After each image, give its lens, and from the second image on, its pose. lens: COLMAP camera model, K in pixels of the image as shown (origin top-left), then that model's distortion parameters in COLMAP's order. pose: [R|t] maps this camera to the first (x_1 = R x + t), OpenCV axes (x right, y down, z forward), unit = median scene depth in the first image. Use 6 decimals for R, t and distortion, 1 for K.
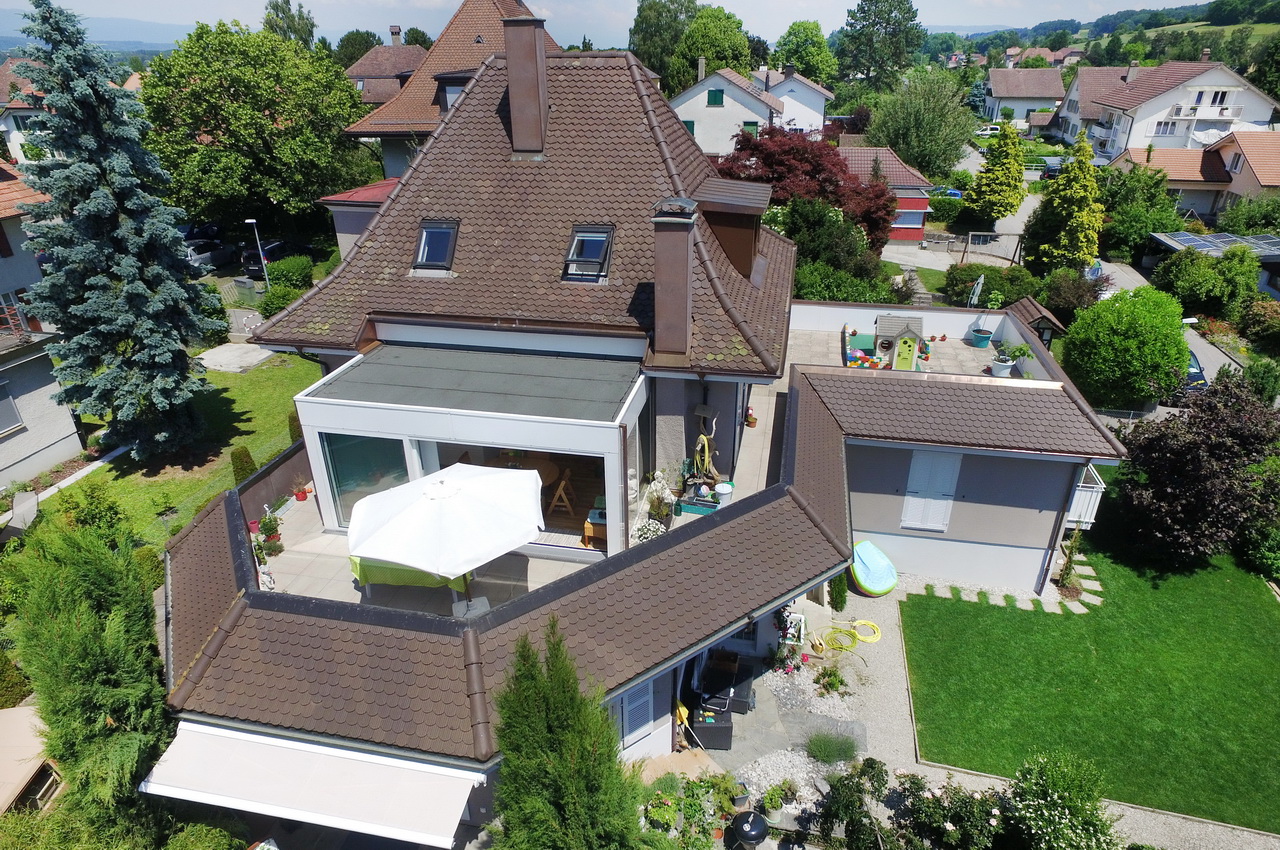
lens RADIAL K [[764.8, 0, 640.3], [0, 764.8, 452.2], [0, 0, 1]] dist [-0.004441, 0.006343]
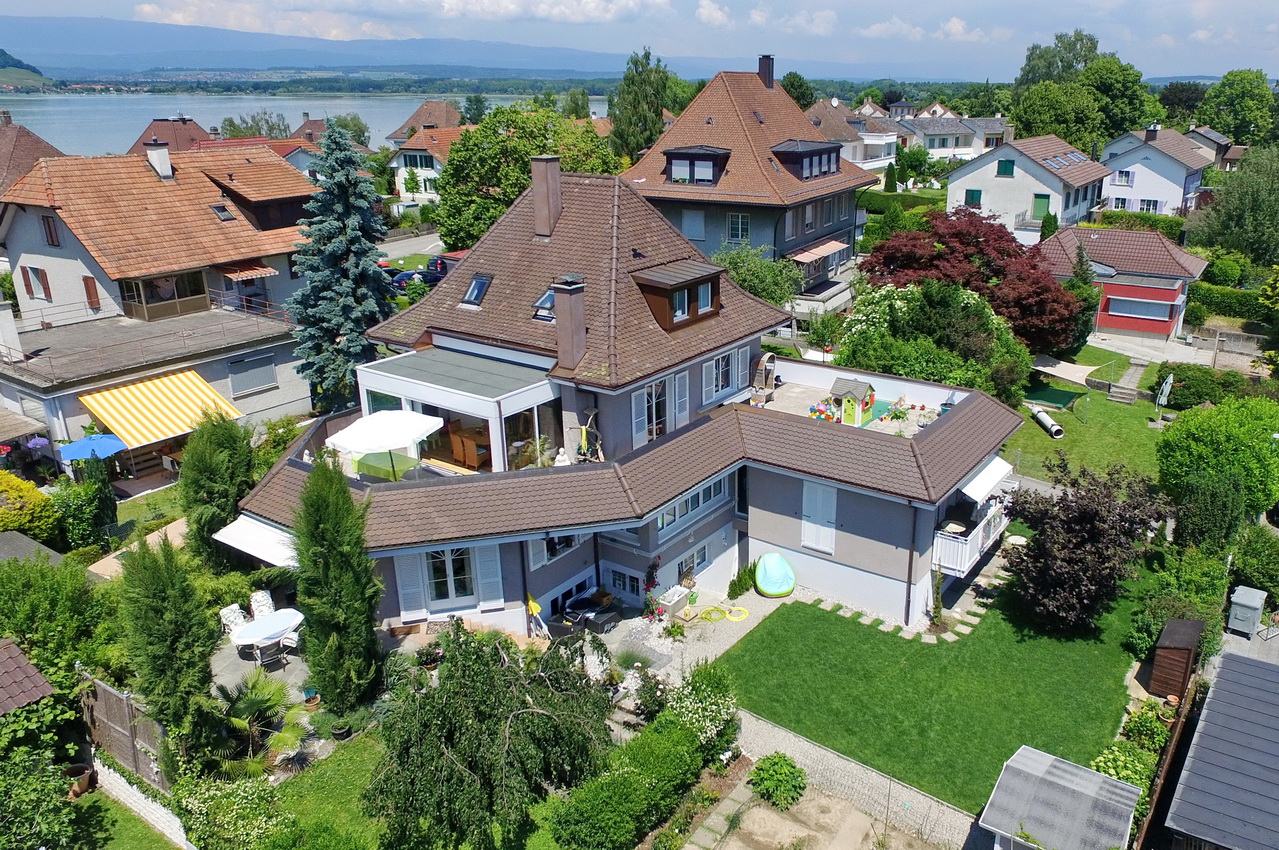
lens RADIAL K [[949.1, 0, 729.3], [0, 949.1, 418.2], [0, 0, 1]] dist [-0.005159, 0.002806]
pose [[0.933145, 0.130041, -0.335155, 0.772763], [-0.176505, 0.977907, -0.112000, 0.096273], [0.313186, 0.163669, 0.935482, -0.523902]]
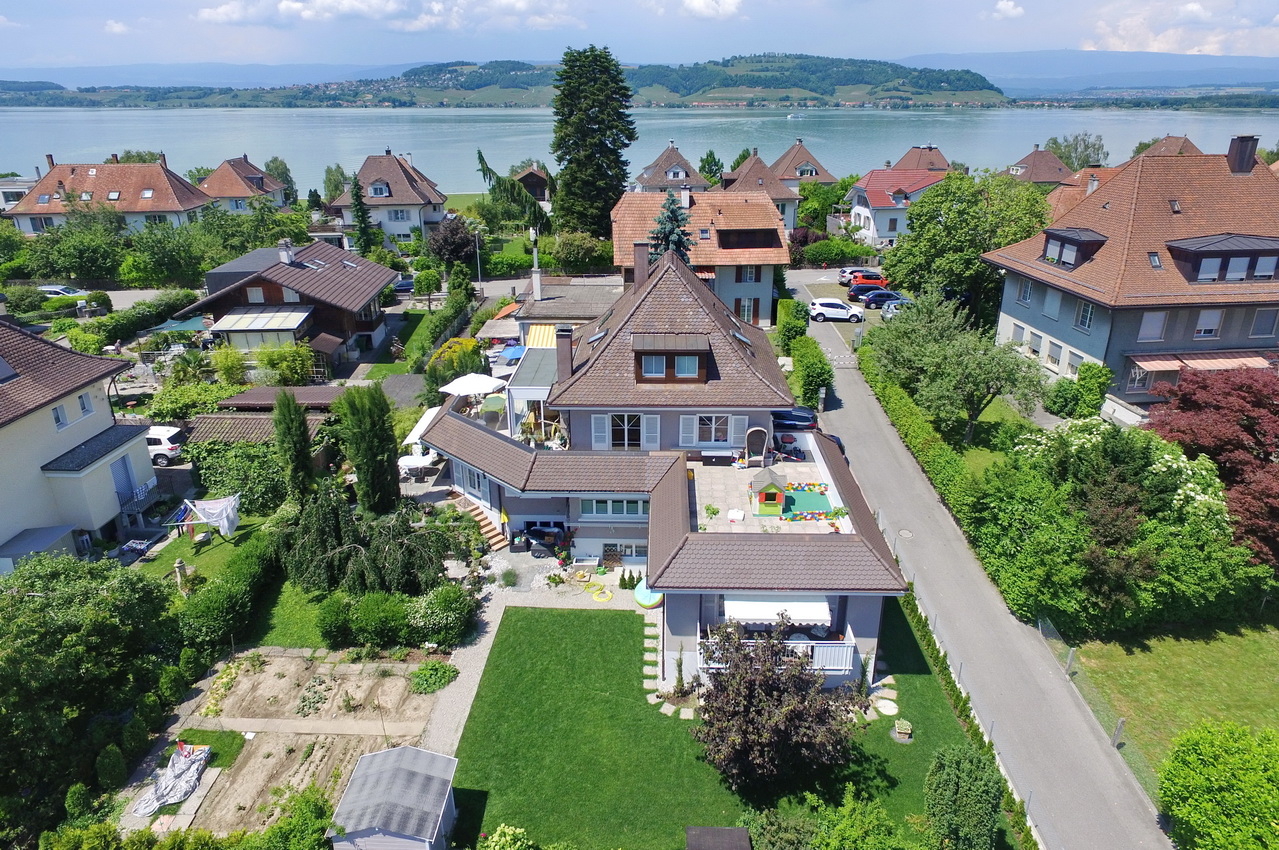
lens RADIAL K [[749.0, 0, 645.4], [0, 749.0, 373.4], [0, 0, 1]] dist [-0.004500, 0.008326]
pose [[0.182508, 0.343916, -0.921093, 1.683704], [-0.455699, 0.859717, 0.230706, -0.620412], [0.871223, 0.377635, 0.313628, 0.379990]]
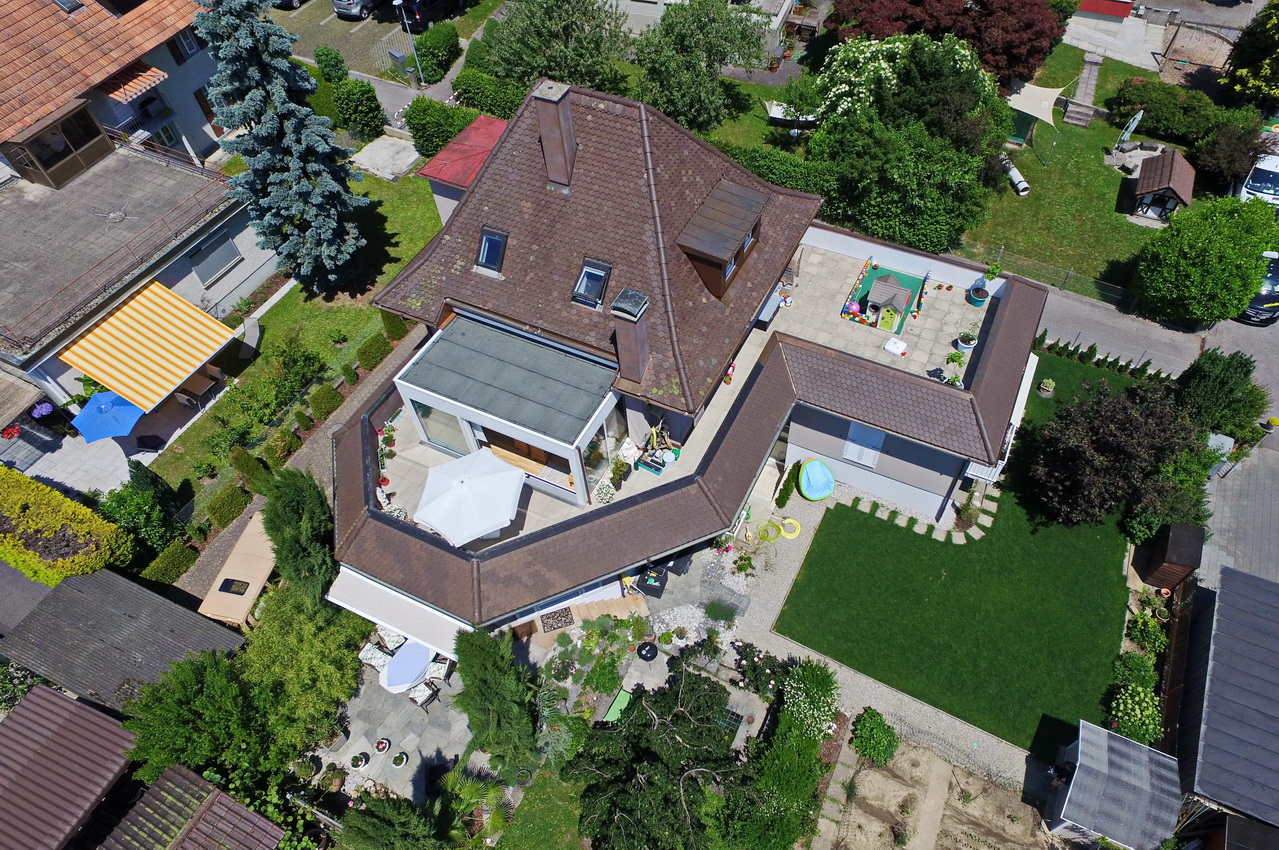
lens RADIAL K [[788.7, 0, 676.7], [0, 788.7, 464.6], [0, 0, 1]] dist [-0.009386, 0.008439]
pose [[0.970977, 0.185443, -0.151047, 0.292621], [-0.098388, 0.885320, 0.454454, -0.521590], [0.218000, -0.426403, 0.877871, -0.285290]]
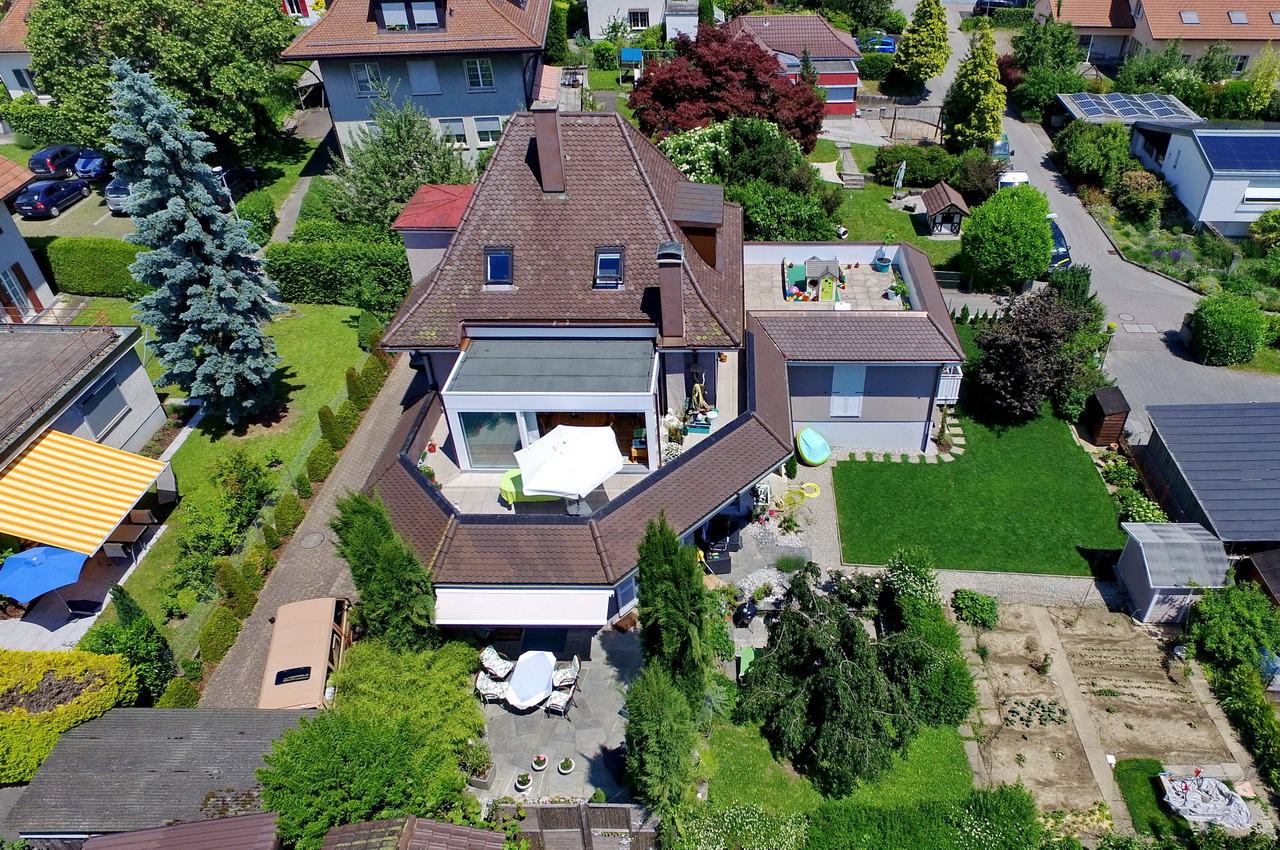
lens RADIAL K [[879.9, 0, 719.3], [0, 879.9, 462.0], [0, 0, 1]] dist [-0.006082, 0.003889]
pose [[0.982670, -0.115794, 0.144744, -0.122498], [0.086765, 0.977385, 0.192847, -0.167842], [-0.163801, -0.176947, 0.970494, -0.632955]]
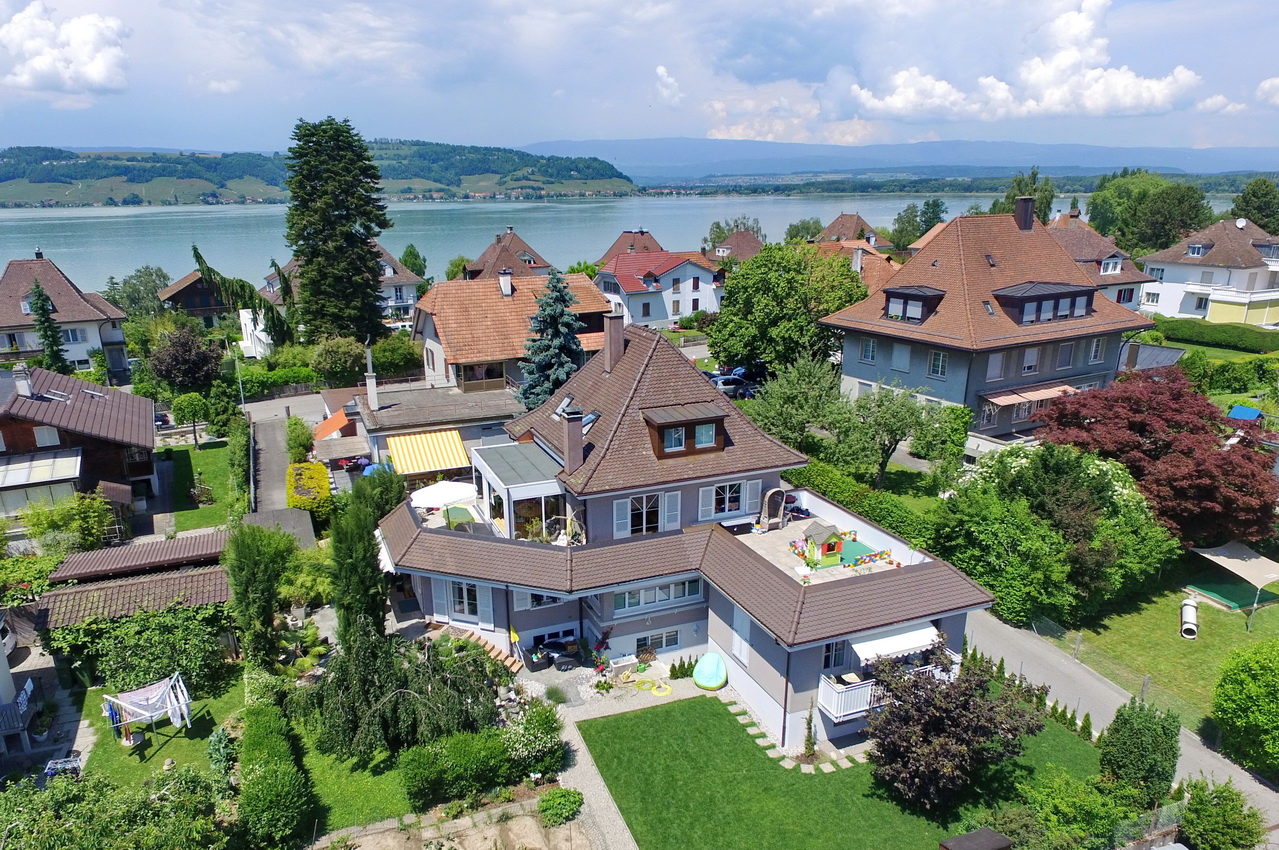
lens RADIAL K [[853.4, 0, 595.9], [0, 853.4, 482.9], [0, 0, 1]] dist [-0.001481, -0.001971]
pose [[0.534616, 0.274425, -0.799298, 1.522030], [-0.380926, 0.922528, 0.061948, -0.218605], [0.754375, 0.271355, 0.597733, -0.269400]]
